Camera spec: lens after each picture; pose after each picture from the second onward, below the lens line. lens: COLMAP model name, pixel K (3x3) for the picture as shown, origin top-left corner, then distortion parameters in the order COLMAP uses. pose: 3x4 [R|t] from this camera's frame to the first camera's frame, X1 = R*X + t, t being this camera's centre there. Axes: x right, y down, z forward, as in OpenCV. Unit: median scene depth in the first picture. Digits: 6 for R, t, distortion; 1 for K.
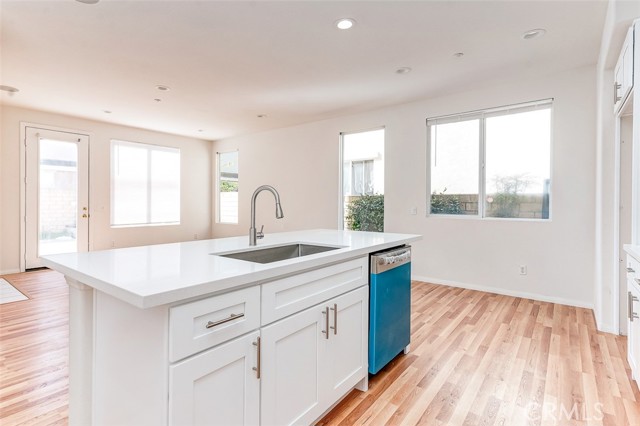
lens RADIAL K [[321.2, 0, 300.6], [0, 321.2, 202.9], [0, 0, 1]] dist [0.002083, 0.000210]
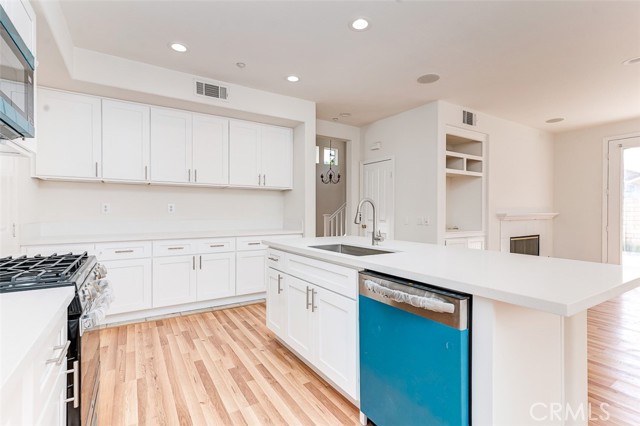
lens RADIAL K [[301.0, 0, 321.1], [0, 301.0, 211.5], [0, 0, 1]] dist [0.004120, 0.000576]
pose [[-0.305537, -0.005648, -0.952164, 0.714647], [-0.004687, 0.999979, -0.004428, 0.003003], [0.952169, 0.003110, -0.305557, 0.793128]]
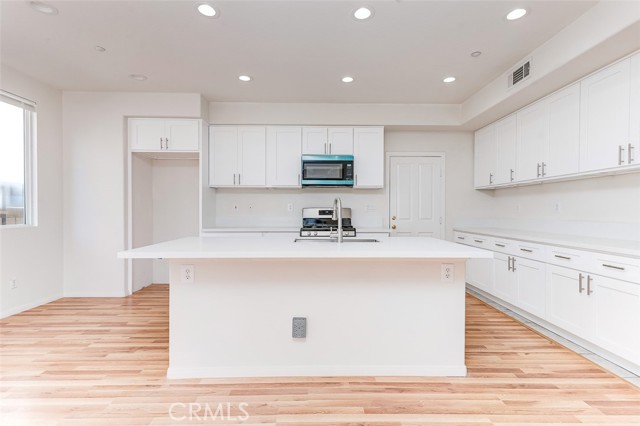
lens RADIAL K [[301.0, 0, 321.1], [0, 301.0, 211.5], [0, 0, 1]] dist [0.004120, 0.000576]
pose [[-0.651885, -0.008667, 0.758268, -0.690057], [-0.005414, 0.999962, 0.006775, 0.000418], [-0.758298, 0.000311, -0.651908, 1.257351]]
